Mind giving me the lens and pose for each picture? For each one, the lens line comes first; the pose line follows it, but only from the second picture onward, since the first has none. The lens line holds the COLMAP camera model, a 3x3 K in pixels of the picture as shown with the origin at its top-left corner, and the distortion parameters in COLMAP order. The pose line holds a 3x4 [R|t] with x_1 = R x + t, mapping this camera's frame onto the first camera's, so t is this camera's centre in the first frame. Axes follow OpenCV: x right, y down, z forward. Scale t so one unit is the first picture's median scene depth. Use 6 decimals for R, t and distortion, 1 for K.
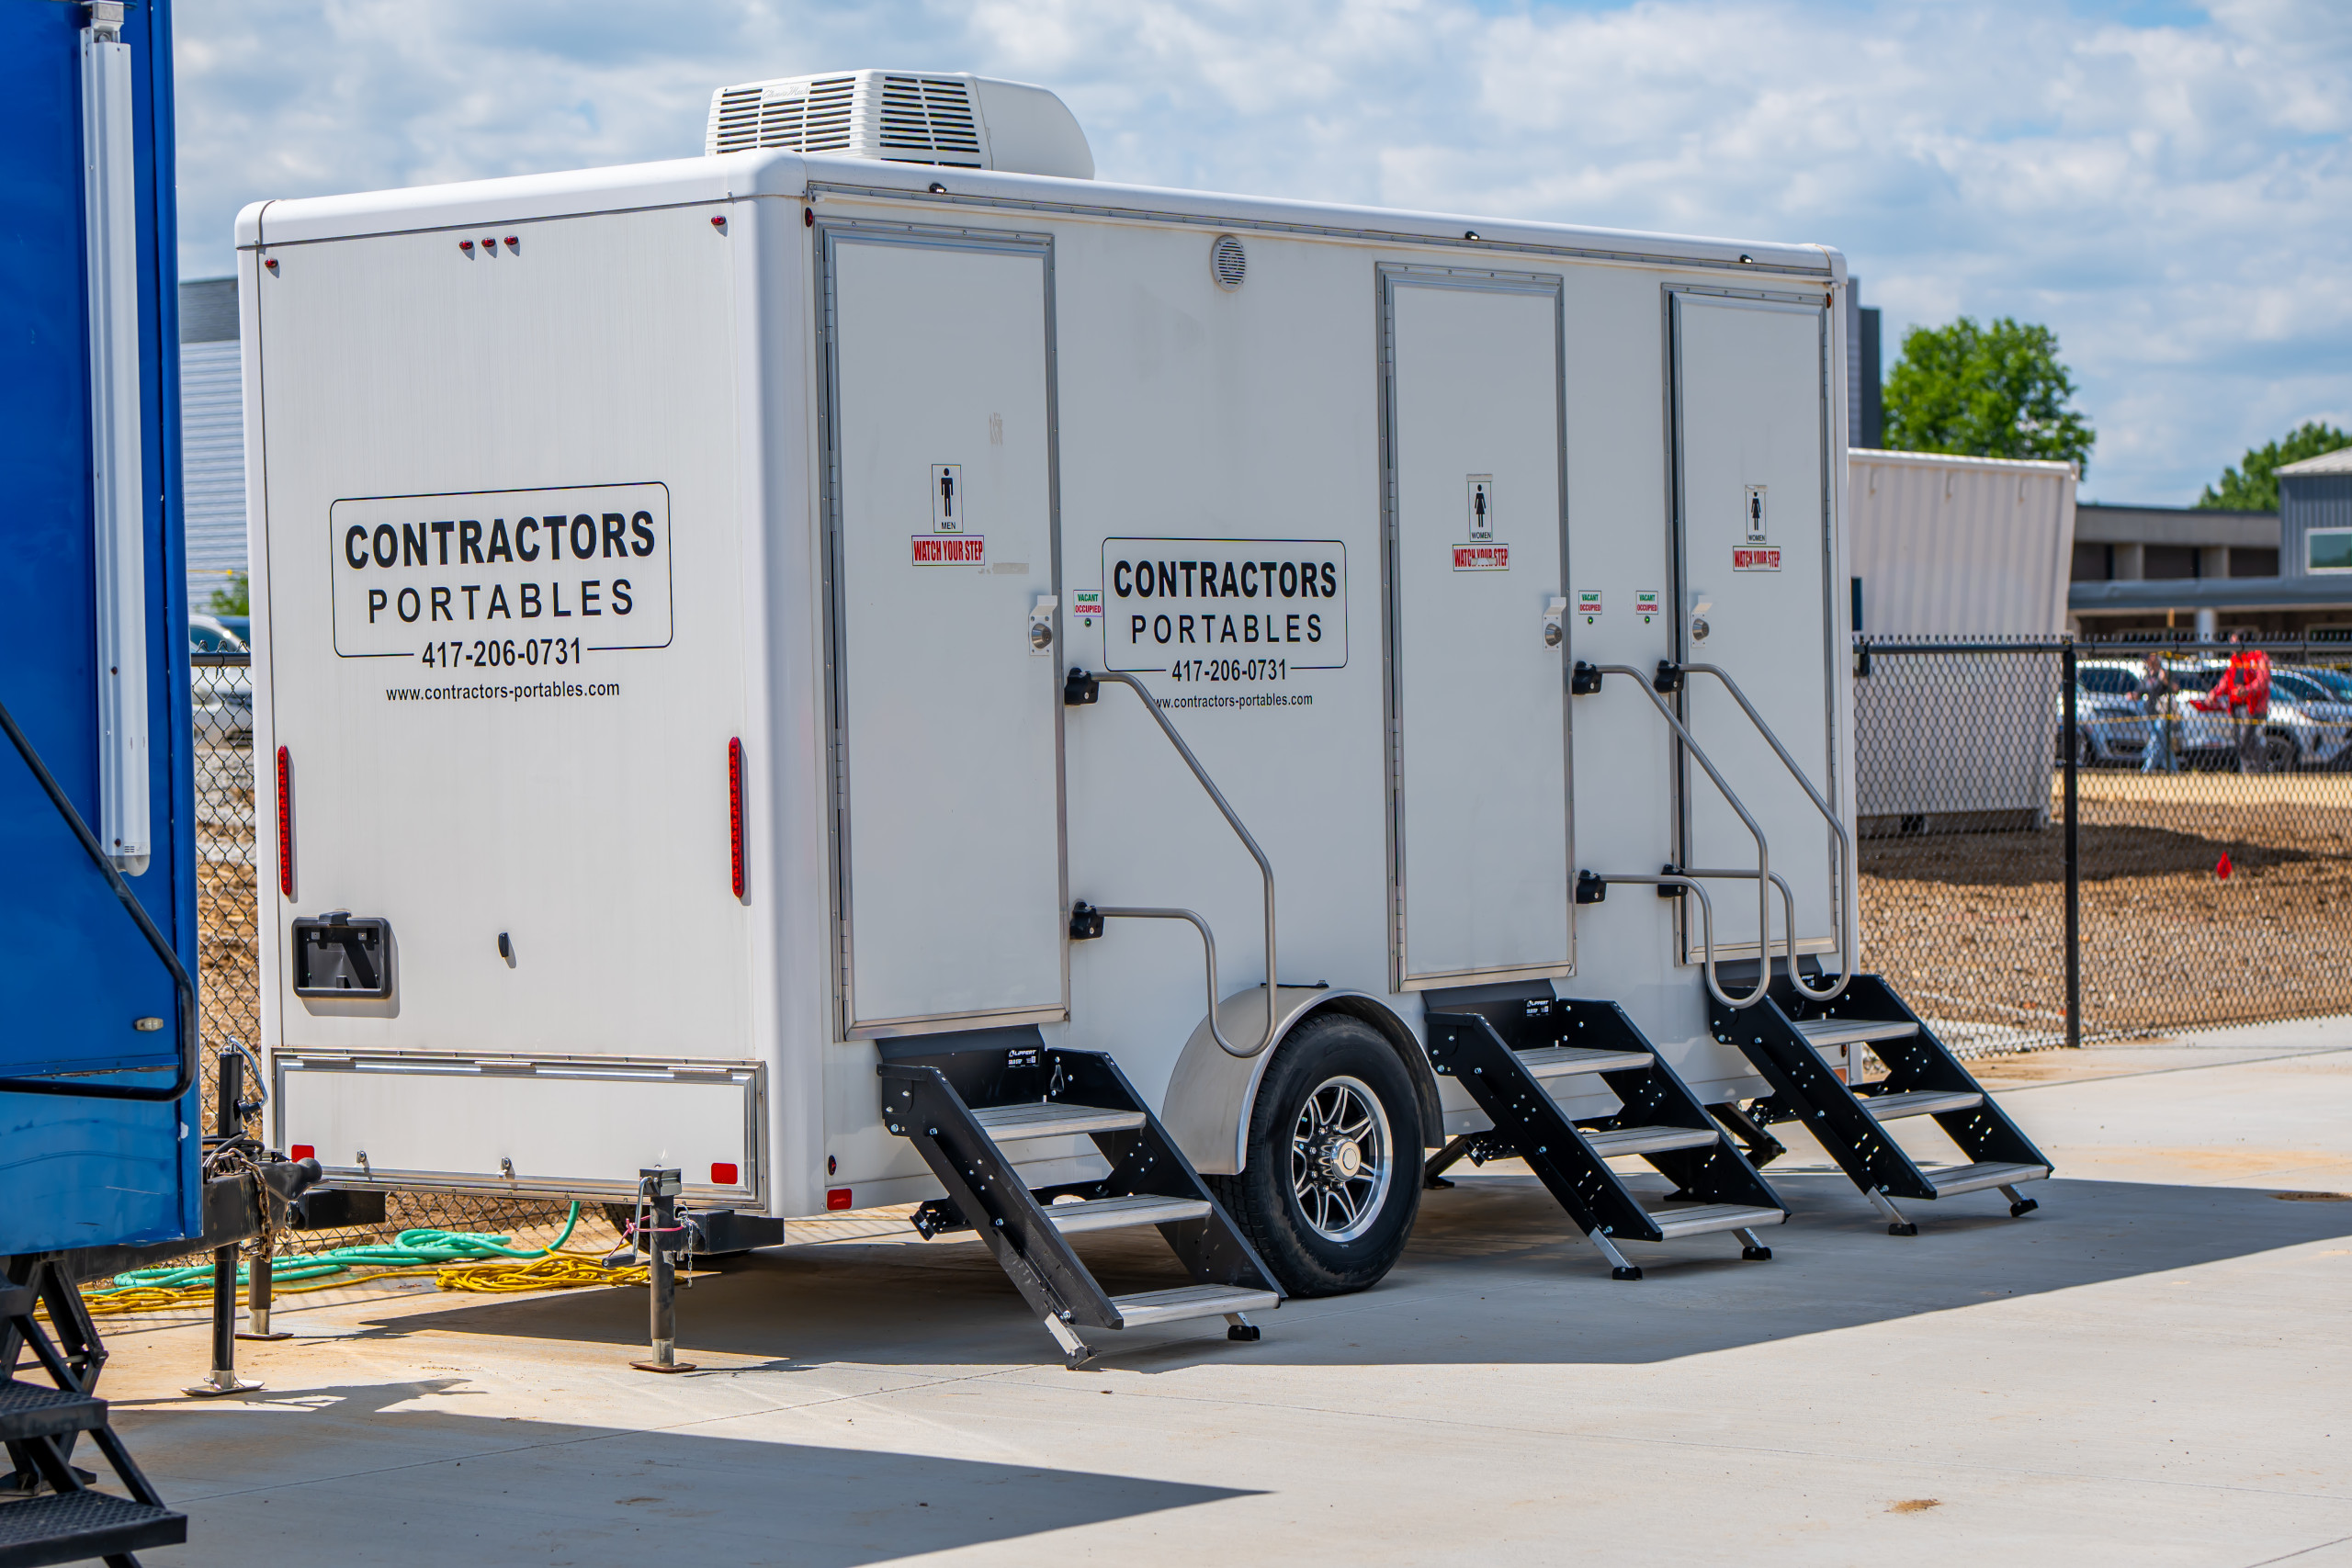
lens RADIAL K [[5504.6, 0, 1189.8], [0, 5504.6, 802.1], [0, 0, 1]] dist [0.216502, 0.000000]
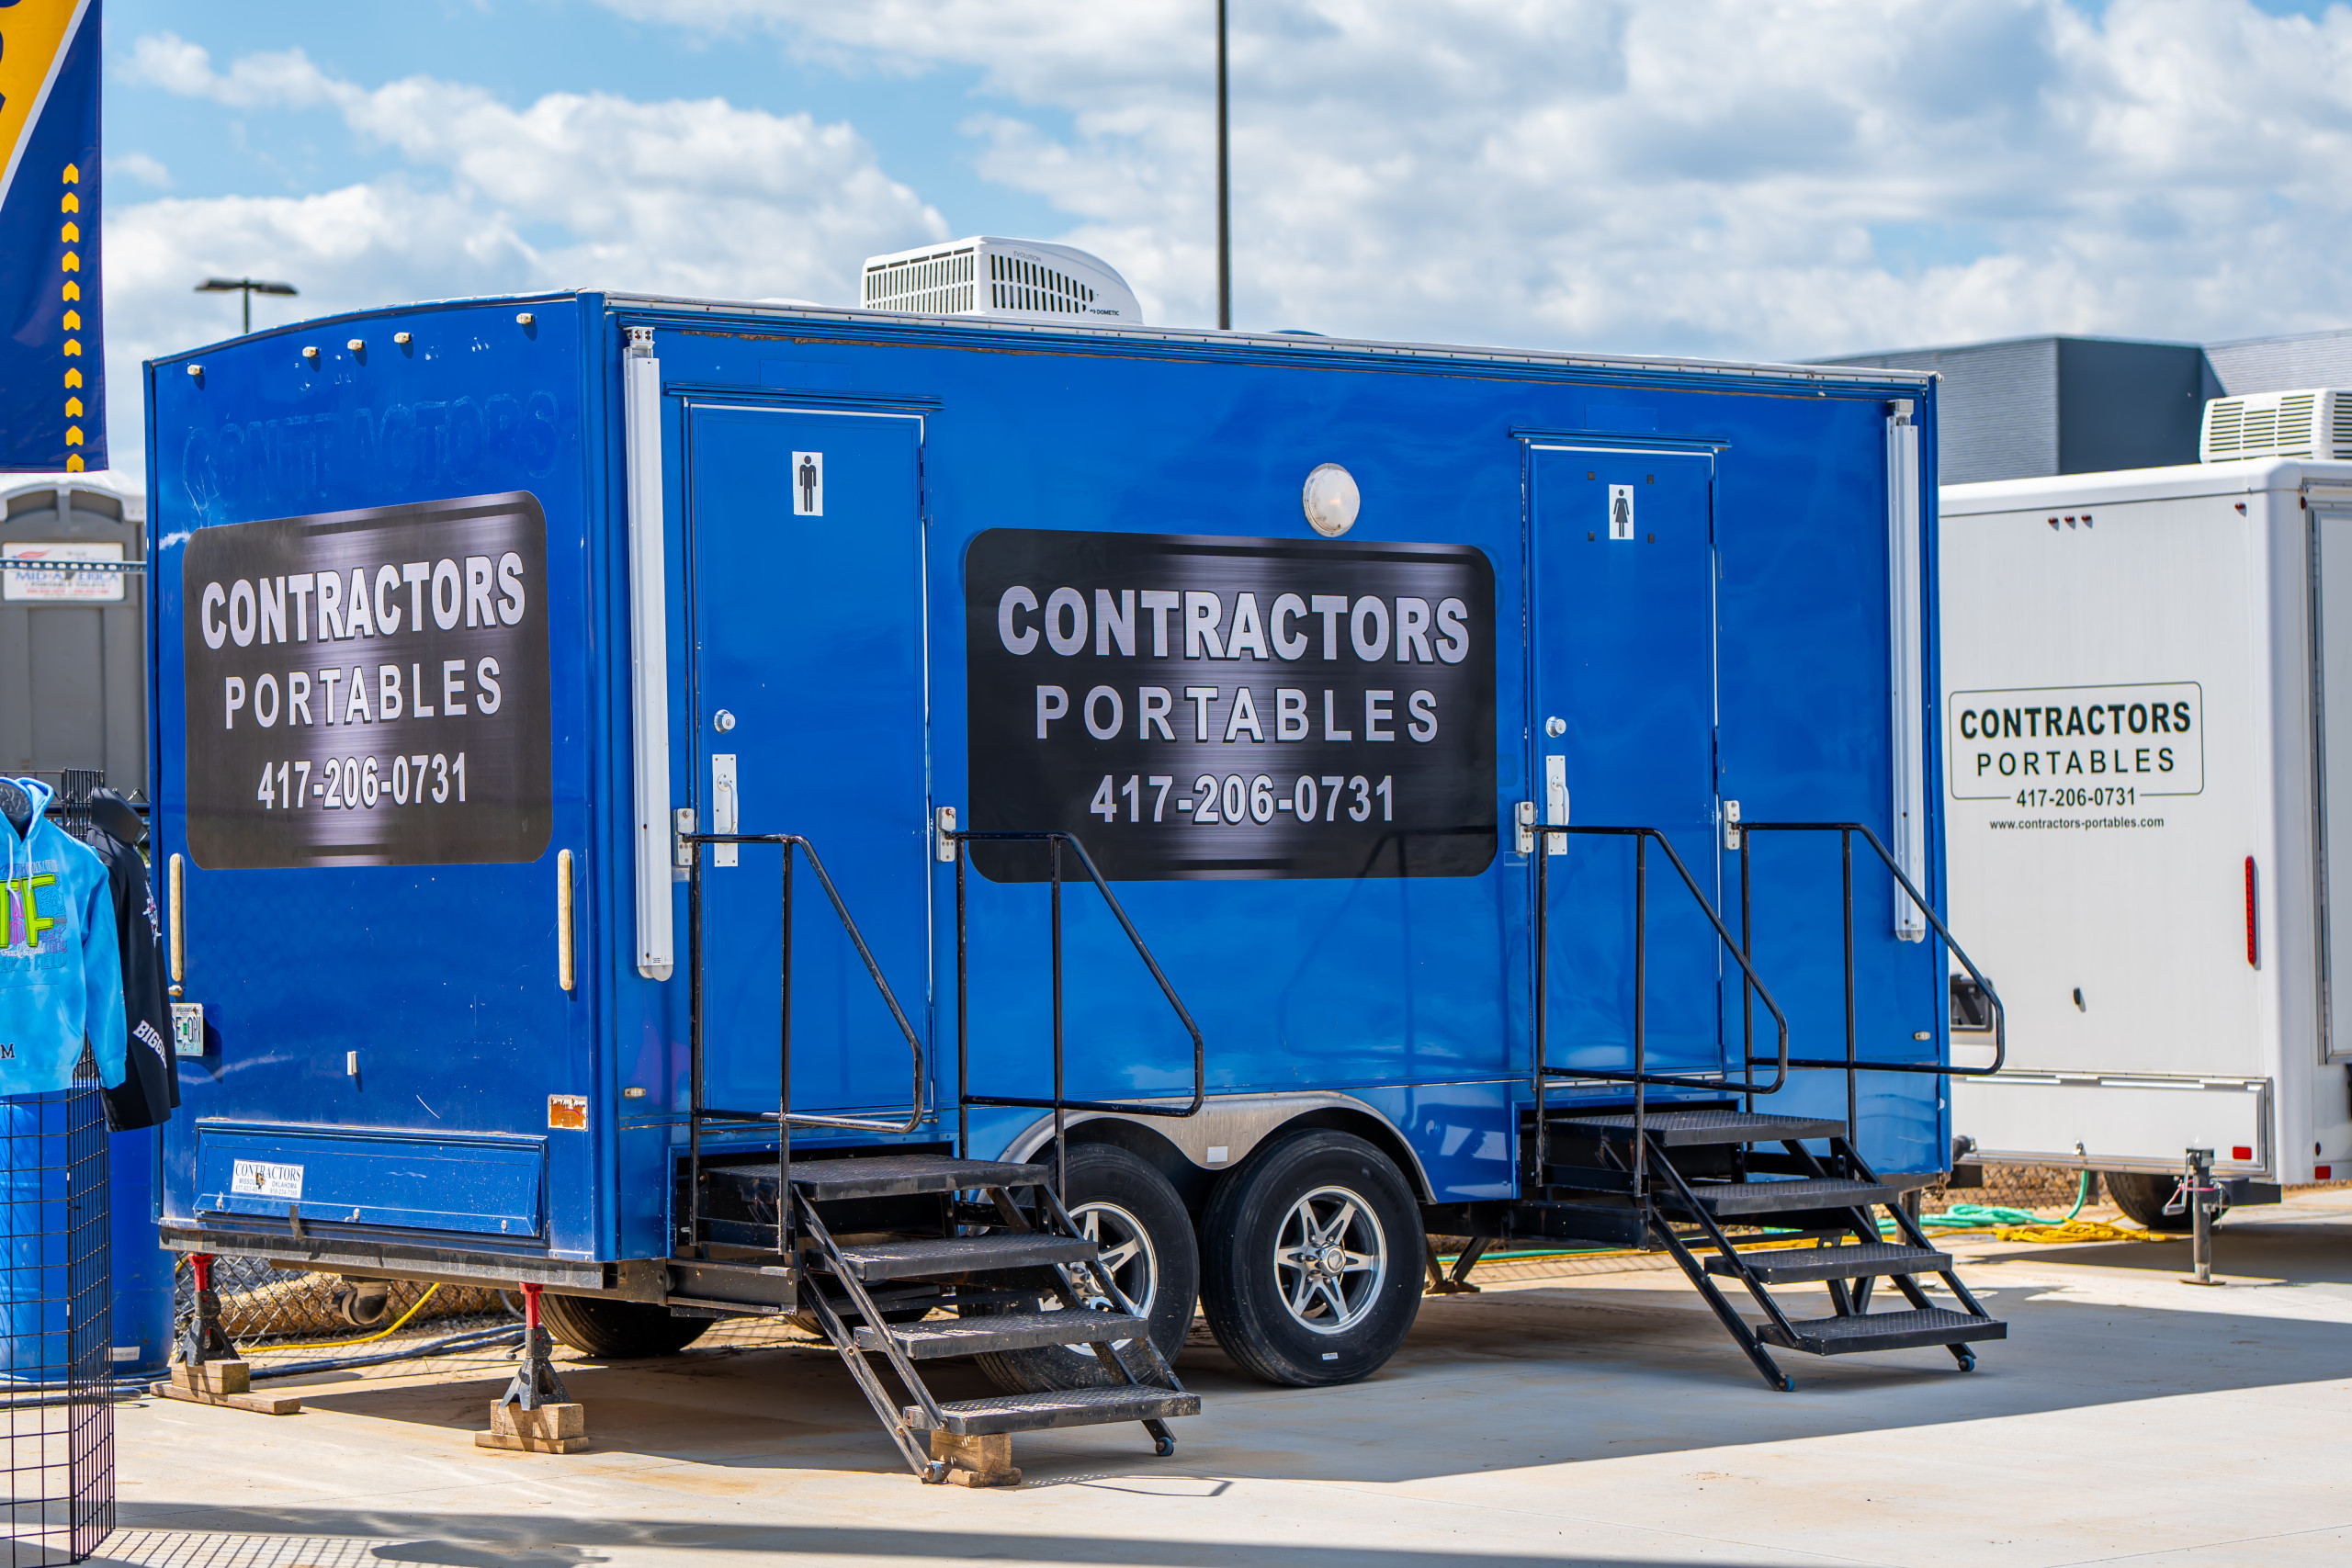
lens RADIAL K [[5504.6, 0, 1182.8], [0, 5504.6, 763.9], [0, 0, 1]] dist [0.216502, 0.000000]
pose [[0.980062, 0.000410, -0.198693, -0.064594], [-0.005508, 0.999670, -0.025107, 0.002373], [0.198617, 0.025701, 0.979740, -0.486461]]
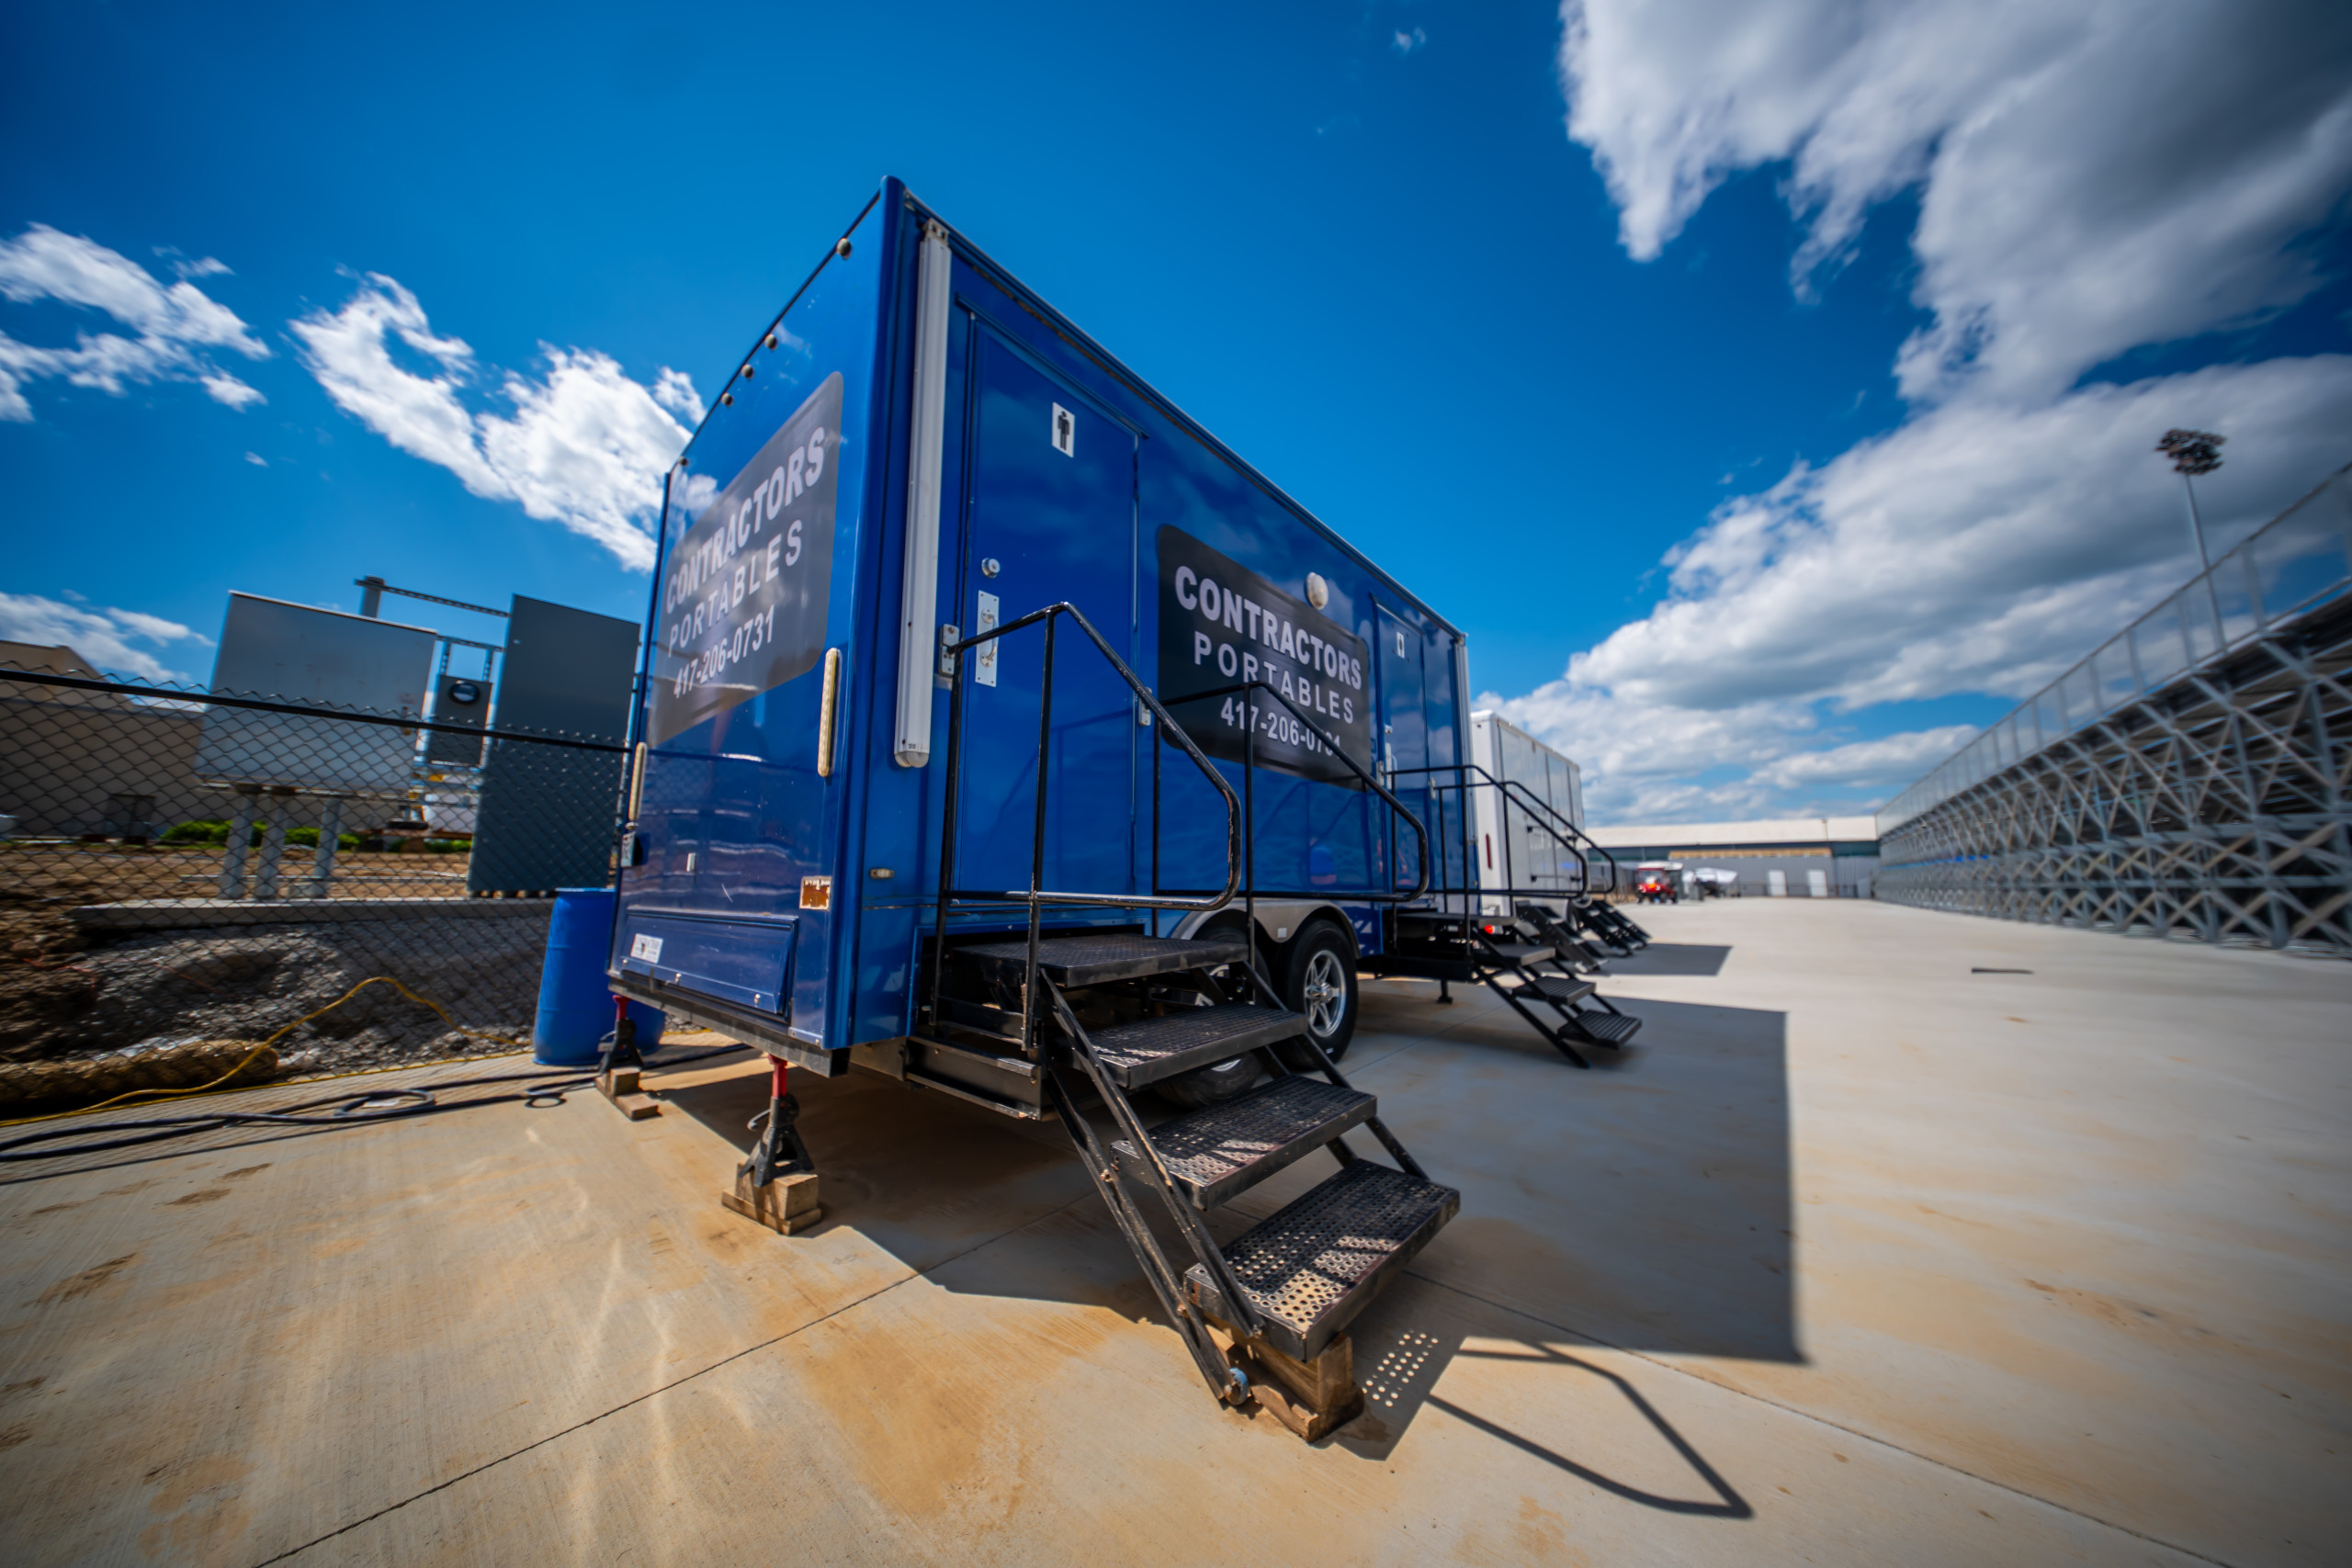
lens RADIAL K [[694.1, 0, 1185.3], [0, 694.1, 781.2], [0, 0, 1]] dist [0.000915, -0.001057]
pose [[0.999835, 0.015012, -0.010209, -0.317781], [-0.016487, 0.986265, -0.164348, 0.043120], [0.007602, 0.164490, 0.986350, 0.396851]]
